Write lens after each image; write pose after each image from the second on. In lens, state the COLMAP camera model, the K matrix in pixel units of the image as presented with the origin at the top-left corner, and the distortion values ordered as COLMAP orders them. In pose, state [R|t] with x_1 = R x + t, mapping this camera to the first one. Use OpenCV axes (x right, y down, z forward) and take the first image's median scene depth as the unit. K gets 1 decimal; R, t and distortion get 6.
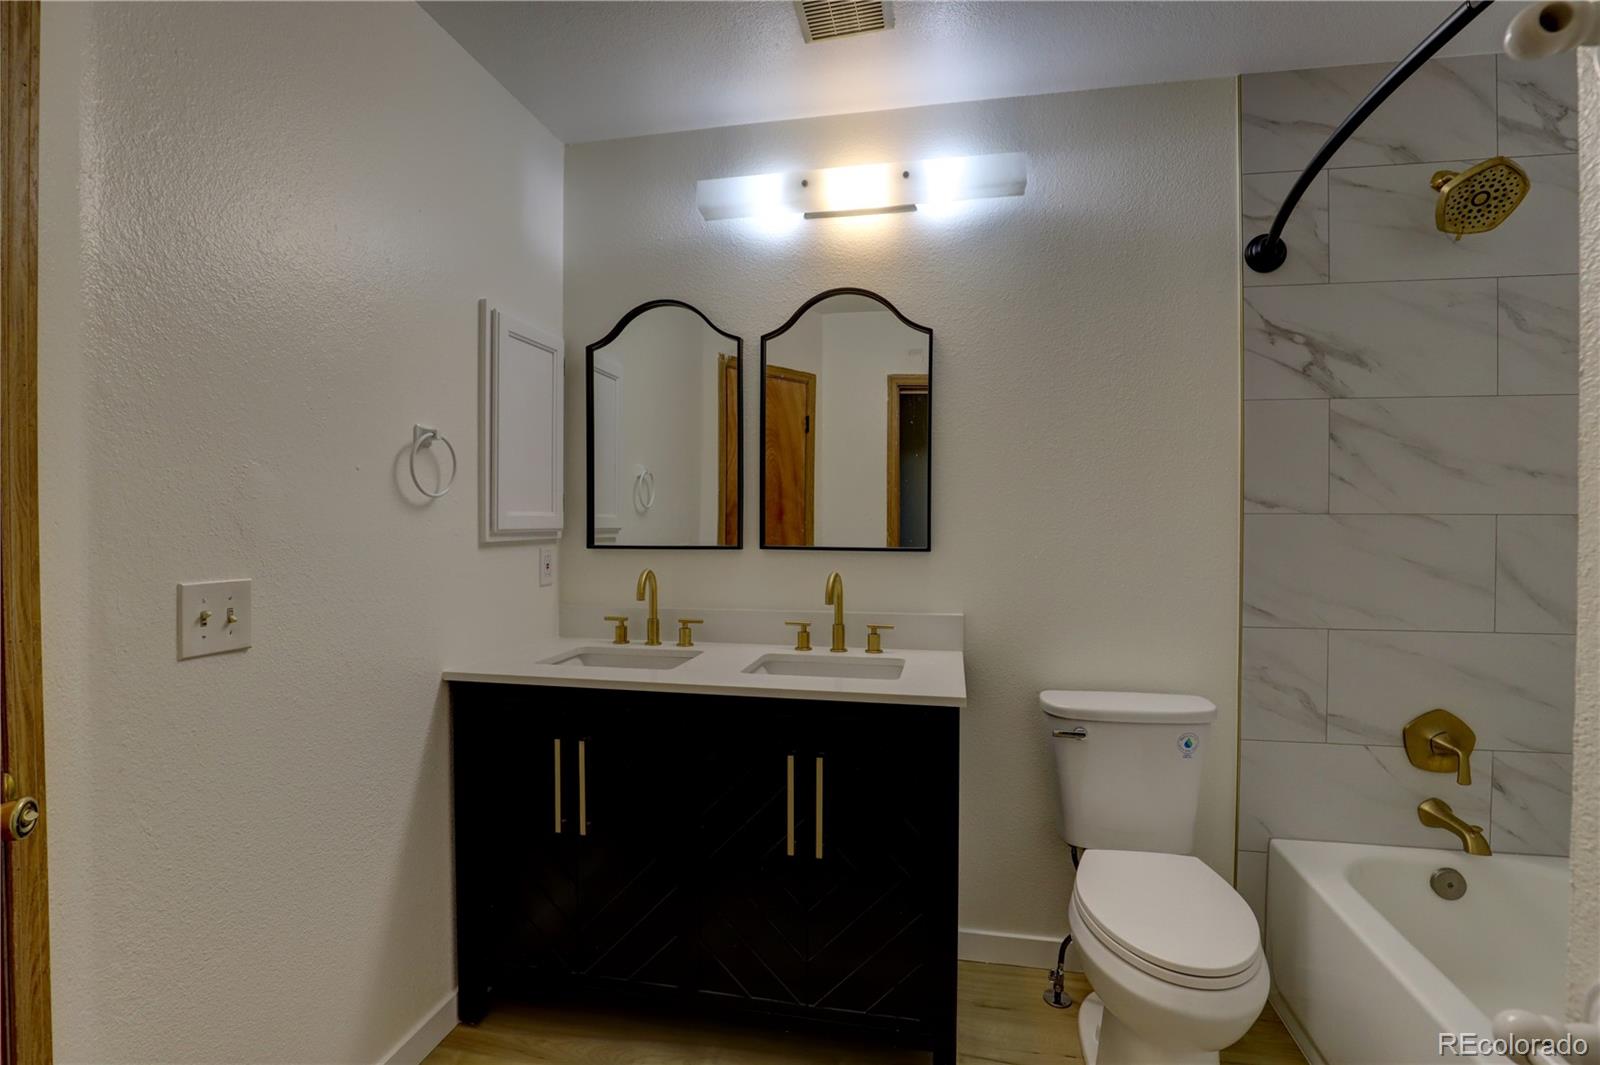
lens RADIAL K [[732.1, 0, 802.7], [0, 732.1, 528.3], [0, 0, 1]] dist [-0.037500, 0.006691]
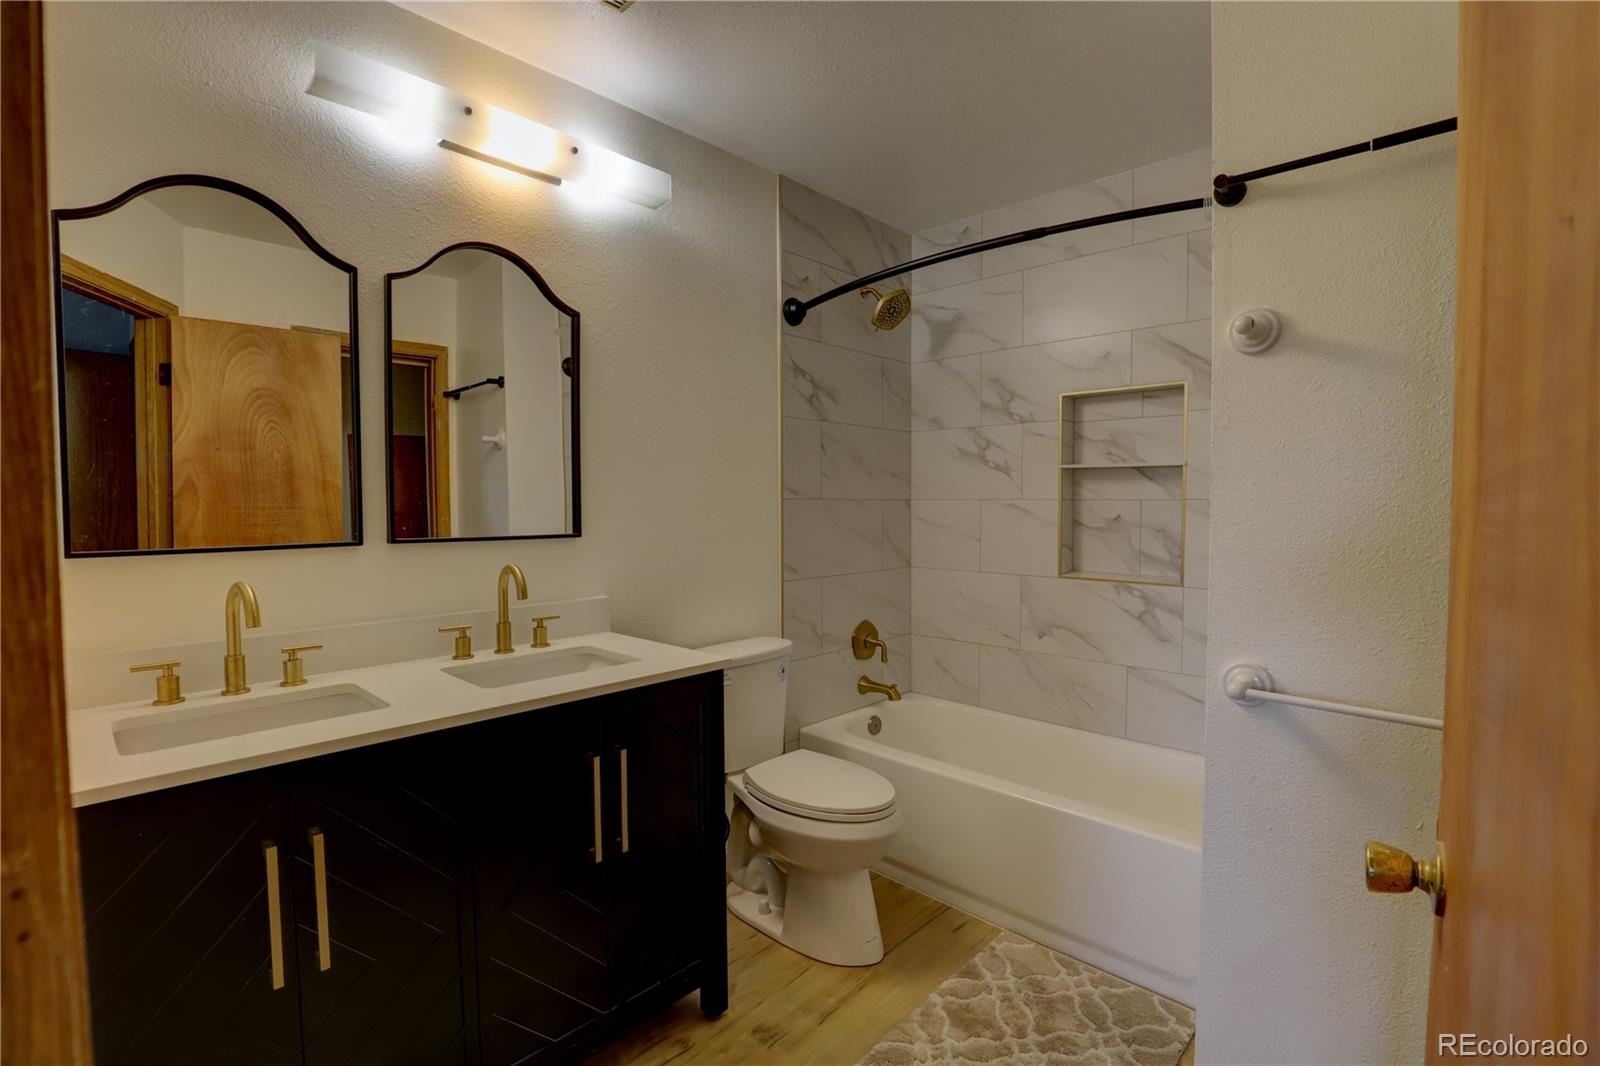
lens RADIAL K [[732.1, 0, 802.9], [0, 732.1, 528.6], [0, 0, 1]] dist [-0.037500, 0.006691]
pose [[0.524851, -0.032798, 0.850562, -0.560349], [0.017522, 0.999462, 0.027727, -0.001949], [-0.851014, 0.000351, 0.525144, 0.240140]]
